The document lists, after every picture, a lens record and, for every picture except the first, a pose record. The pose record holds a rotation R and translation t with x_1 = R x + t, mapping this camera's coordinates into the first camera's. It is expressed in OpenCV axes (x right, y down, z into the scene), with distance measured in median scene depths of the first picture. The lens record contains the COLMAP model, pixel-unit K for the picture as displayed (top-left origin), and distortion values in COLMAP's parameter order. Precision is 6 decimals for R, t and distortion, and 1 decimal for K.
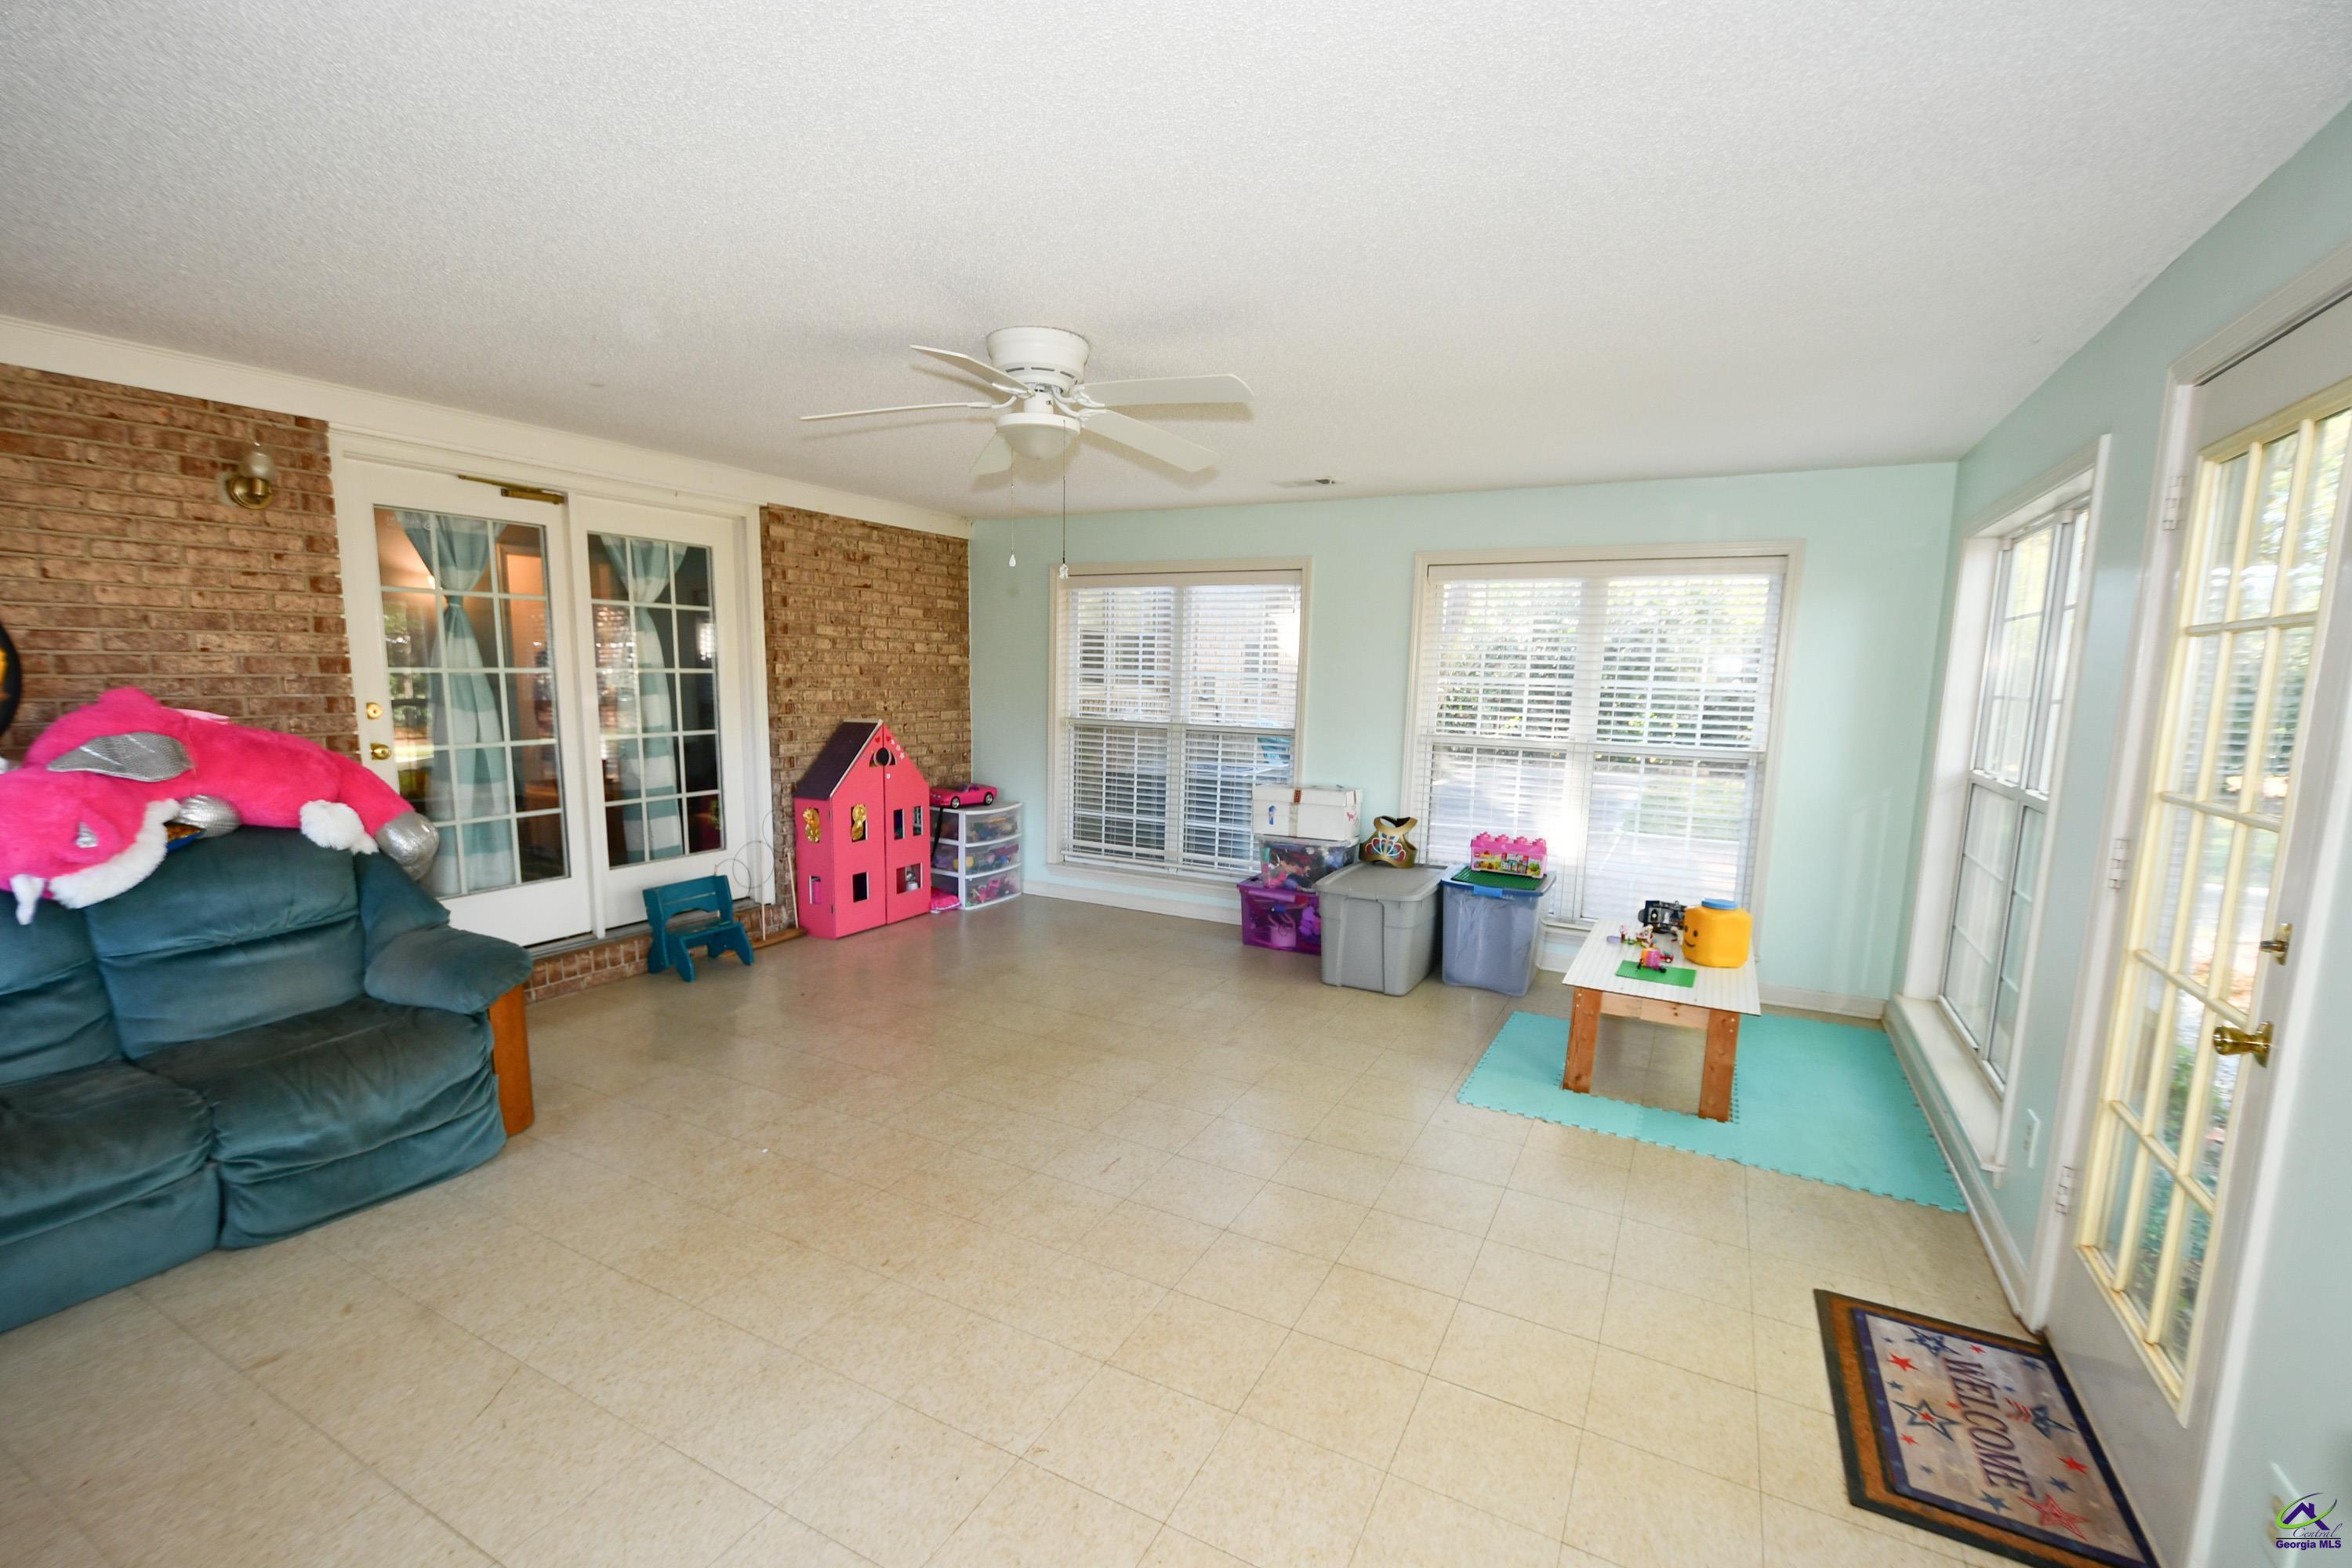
lens RADIAL K [[1028.2, 0, 1152.1], [0, 1028.2, 808.9], [0, 0, 1]] dist [0.005434, -0.007160]
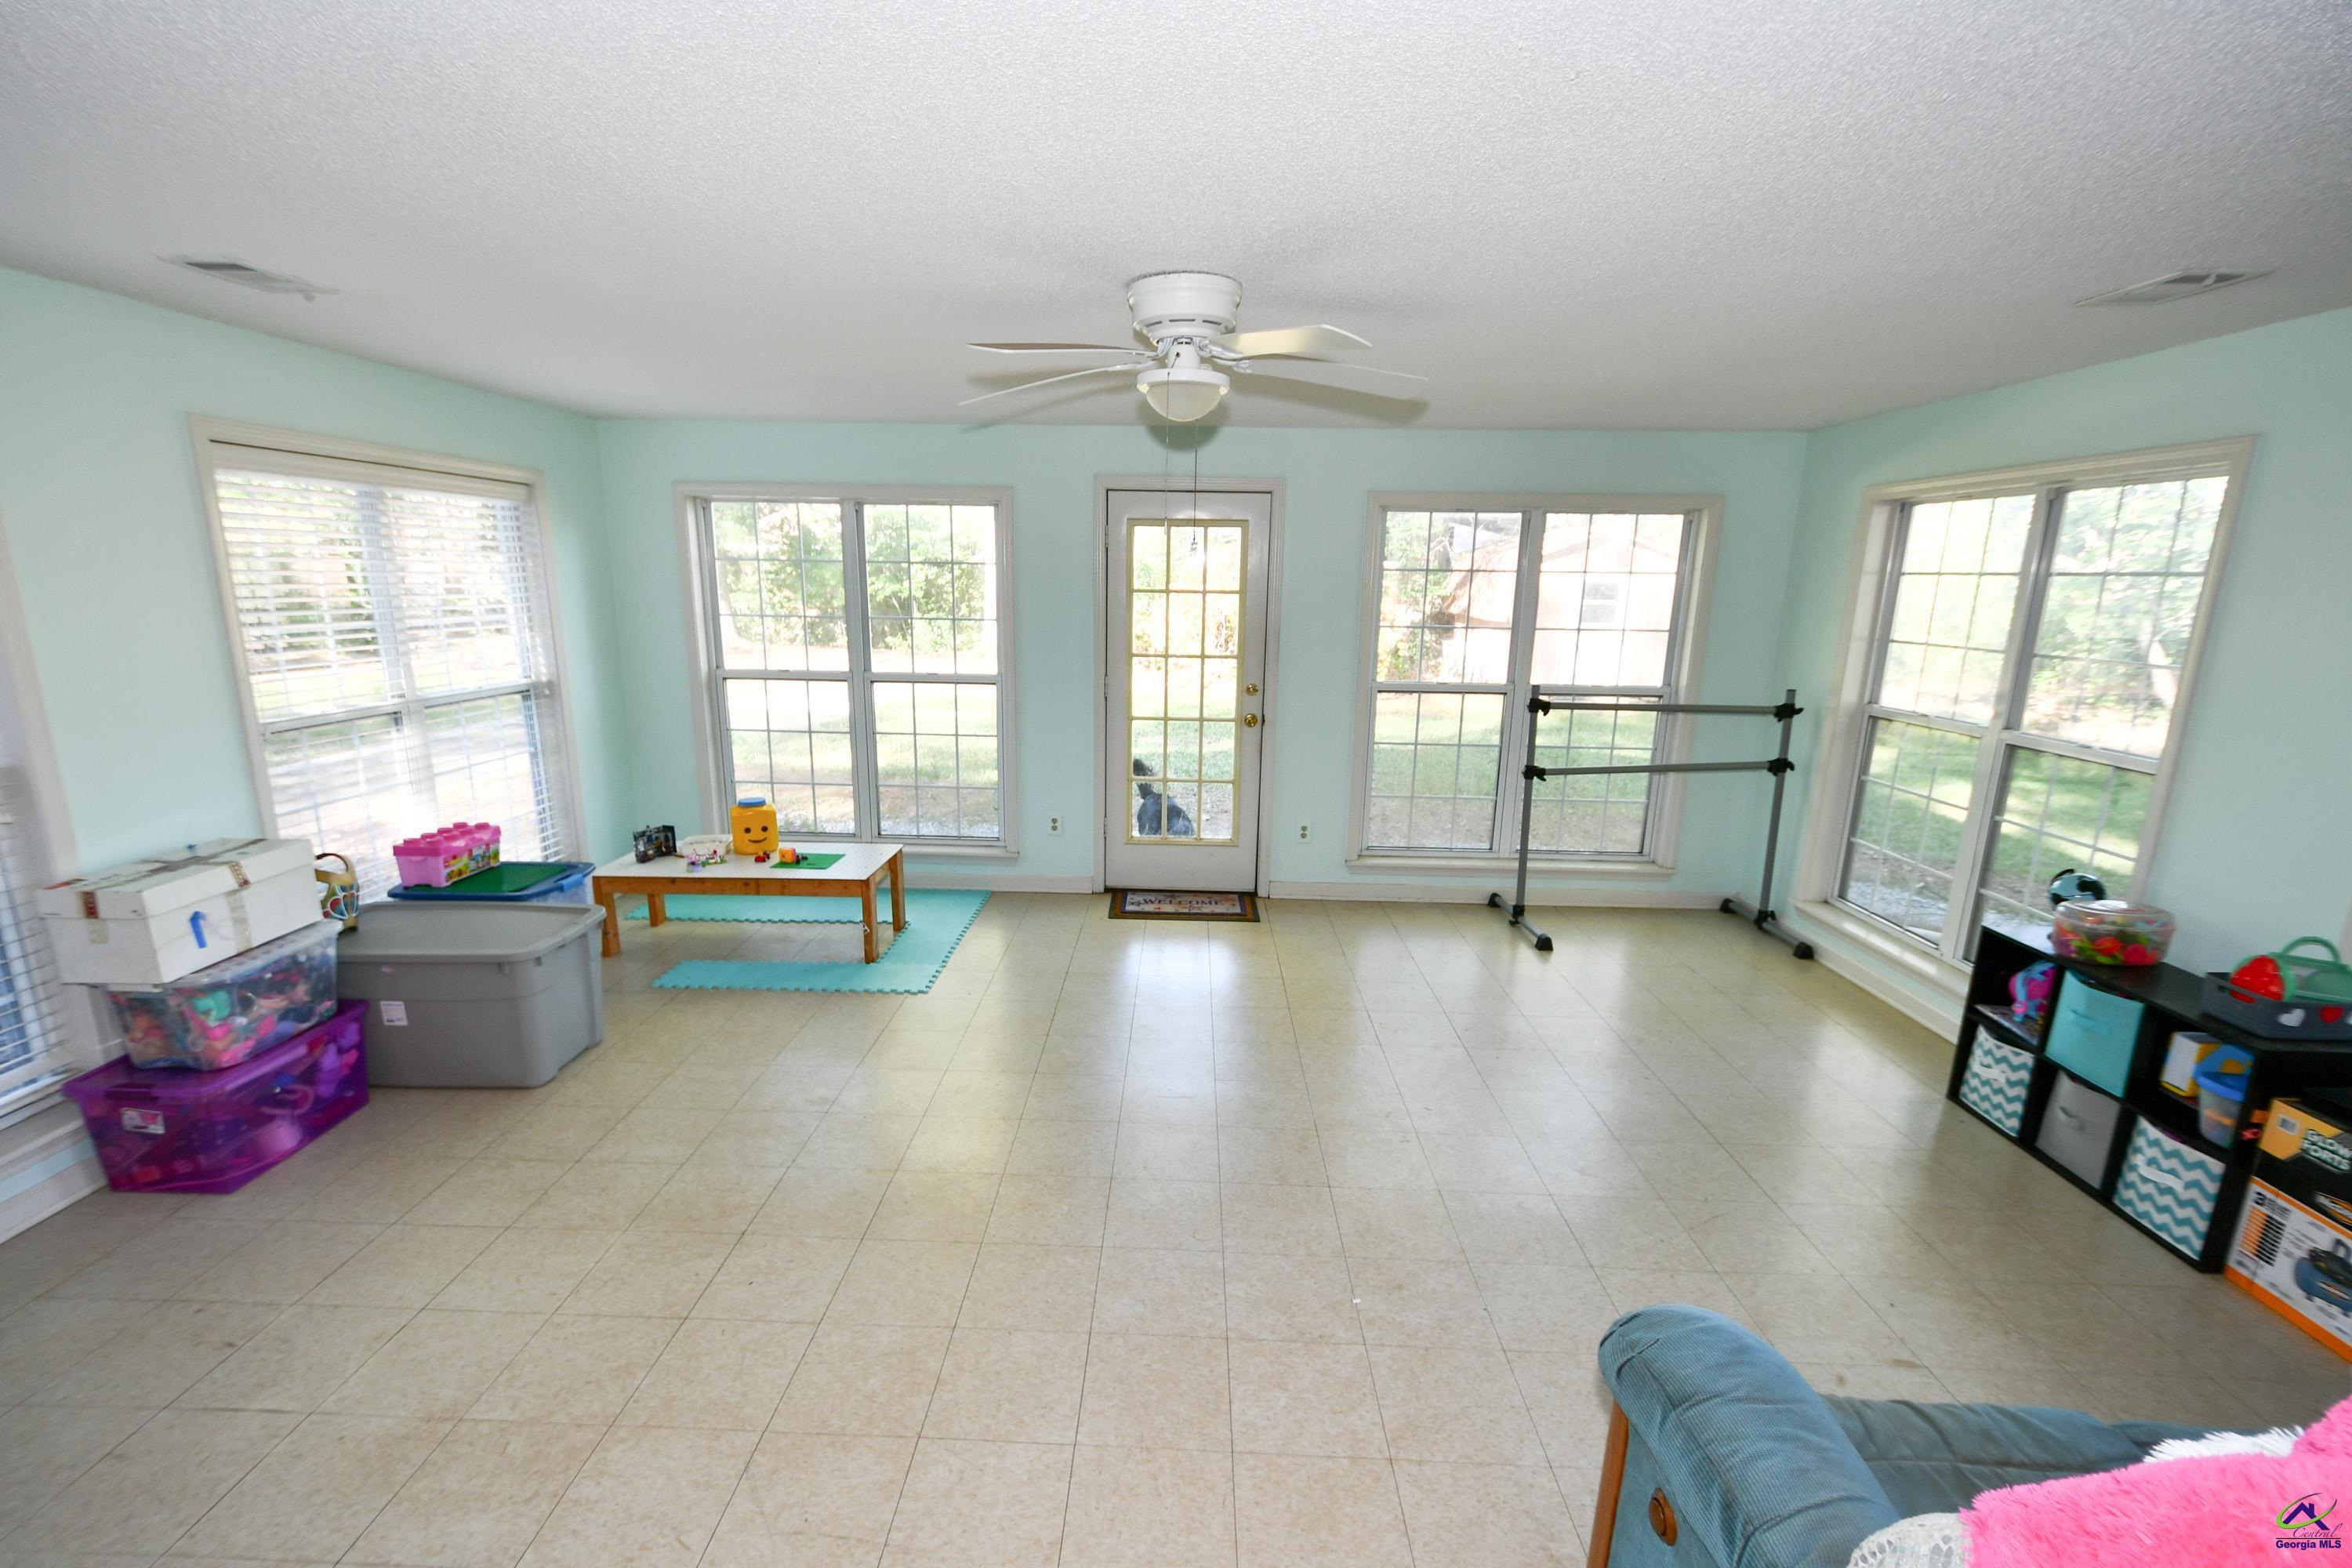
lens RADIAL K [[1028.2, 0, 1150.6], [0, 1028.2, 822.0], [0, 0, 1]] dist [0.005434, -0.007160]
pose [[-0.439691, -0.235785, 0.866647, -0.574786], [0.101364, 0.945734, 0.308728, -0.171012], [-0.892411, 0.223592, -0.391930, 0.870576]]
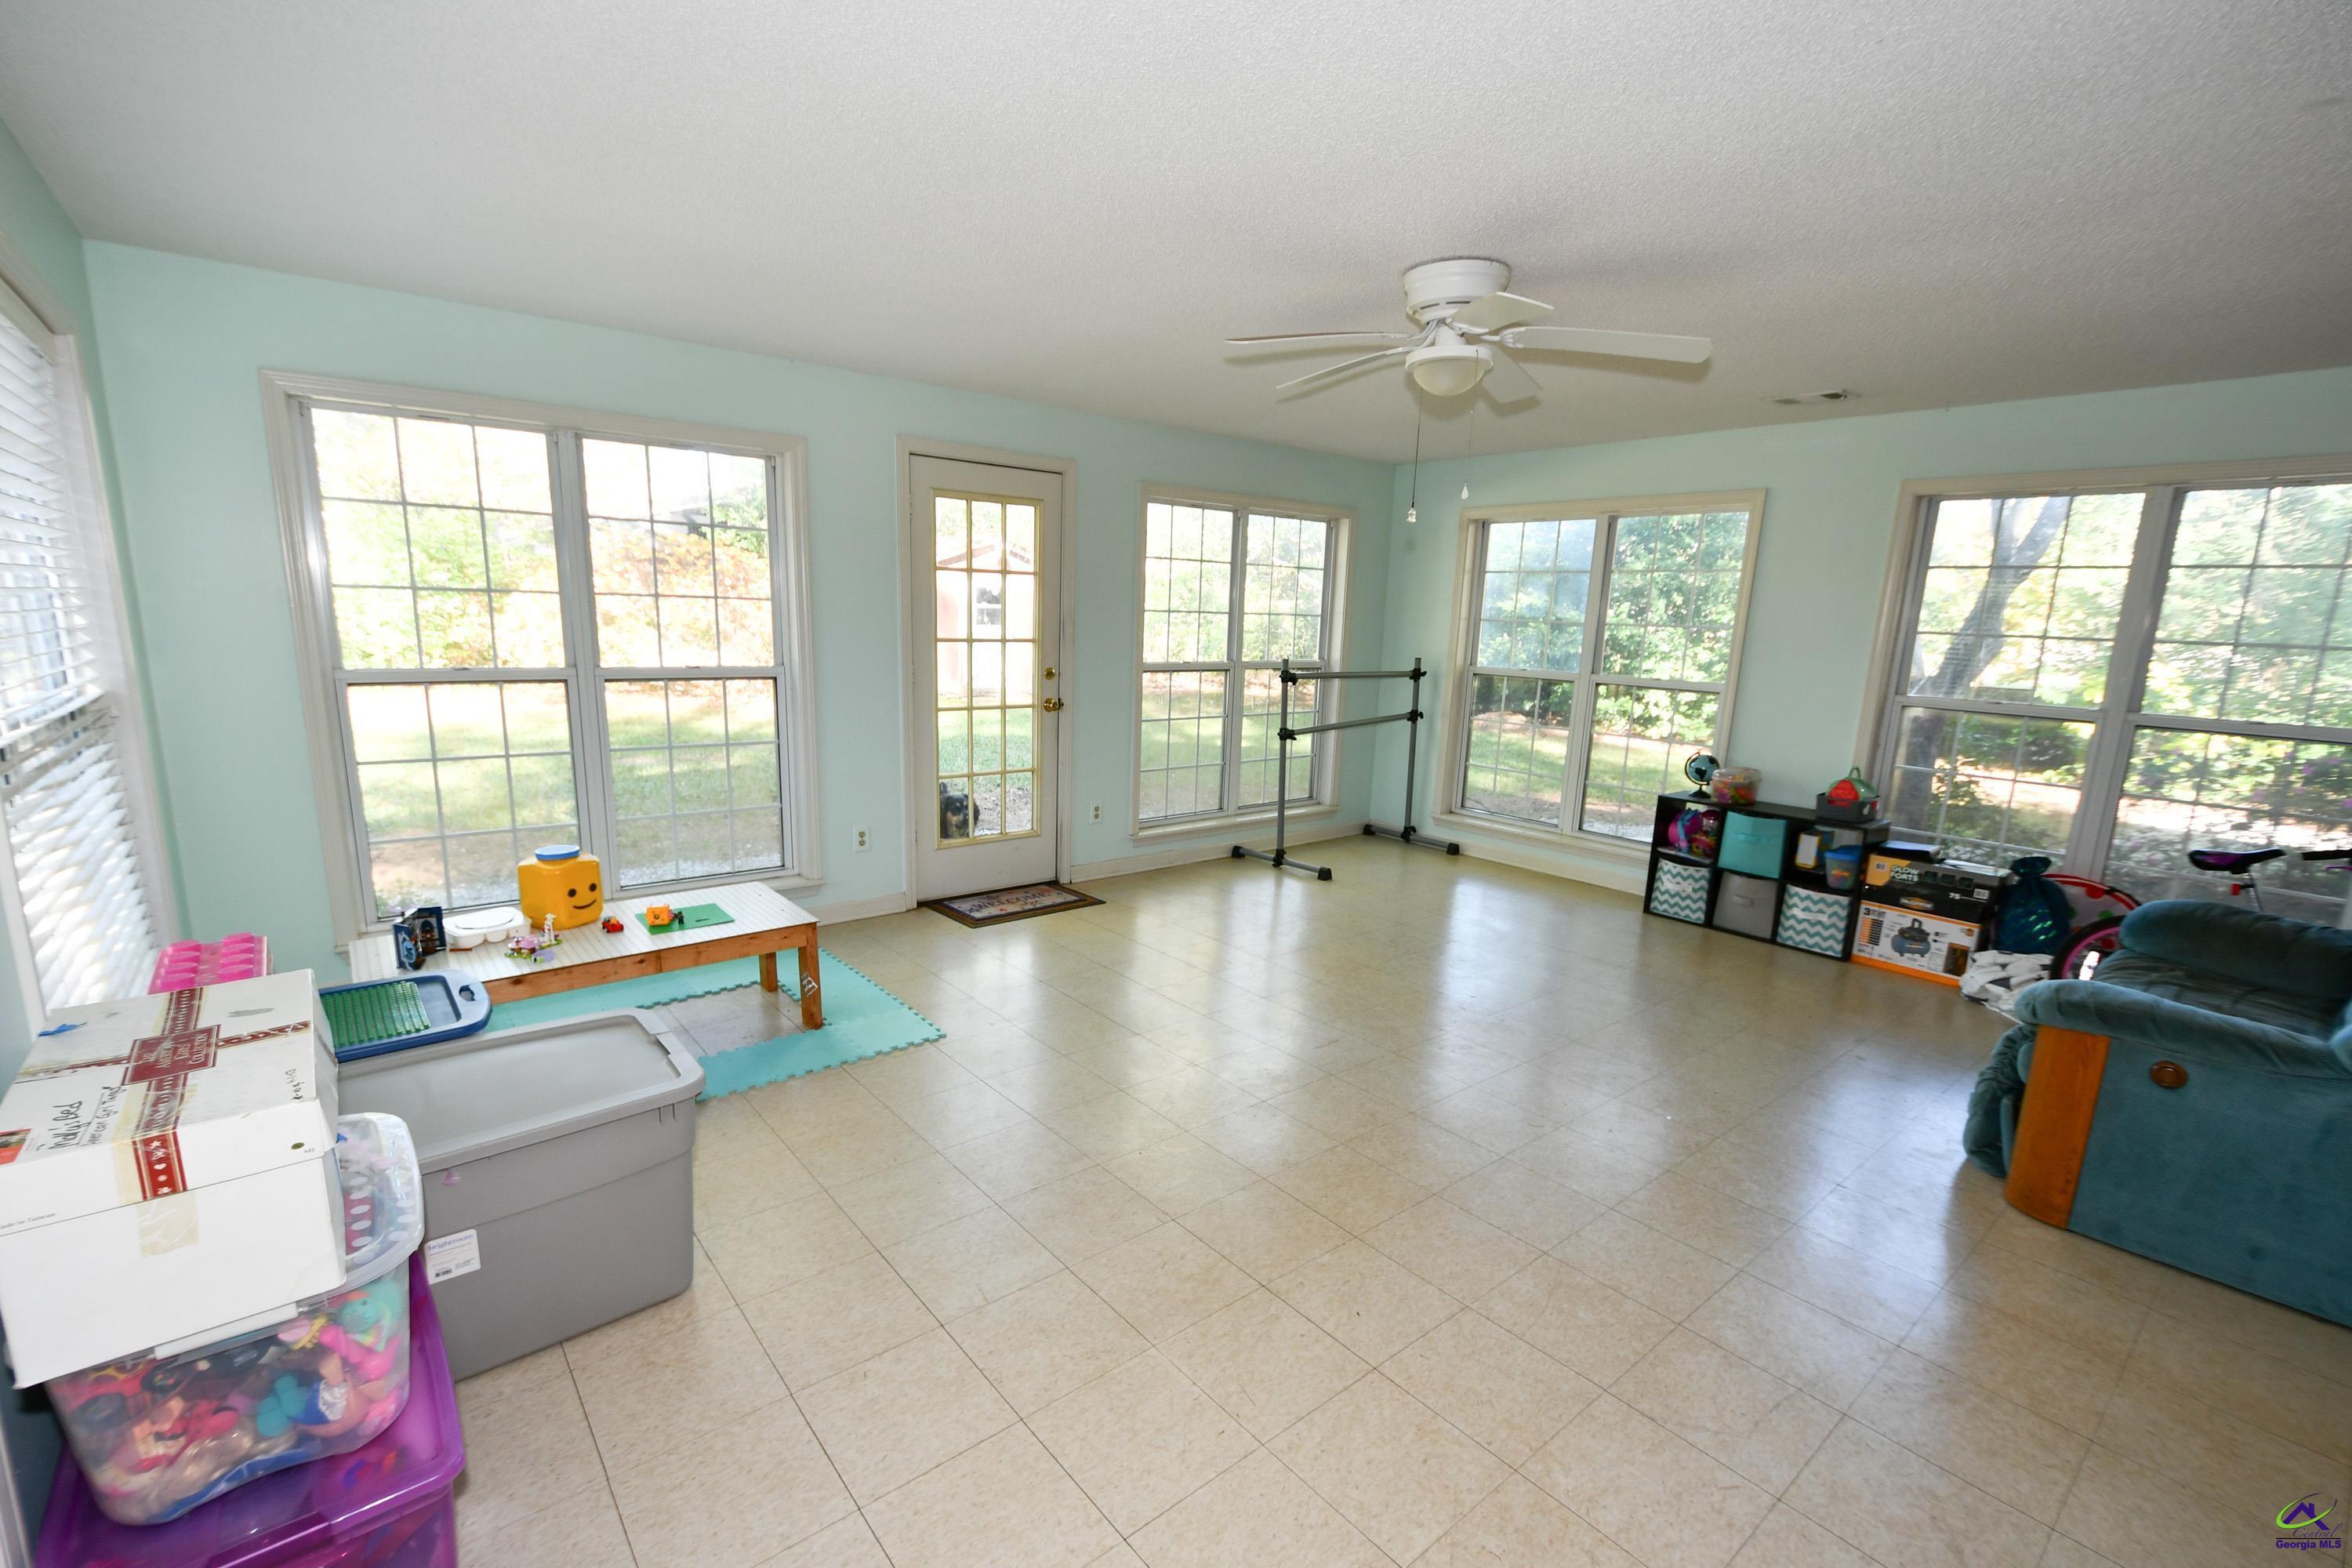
lens RADIAL K [[1028.2, 0, 1172.6], [0, 1028.2, 818.6], [0, 0, 1]] dist [0.005434, -0.007160]
pose [[-0.921939, -0.127184, 0.365858, -0.173380], [0.002413, 0.942649, 0.333777, -0.170609], [-0.387327, 0.308605, -0.868758, 1.241615]]
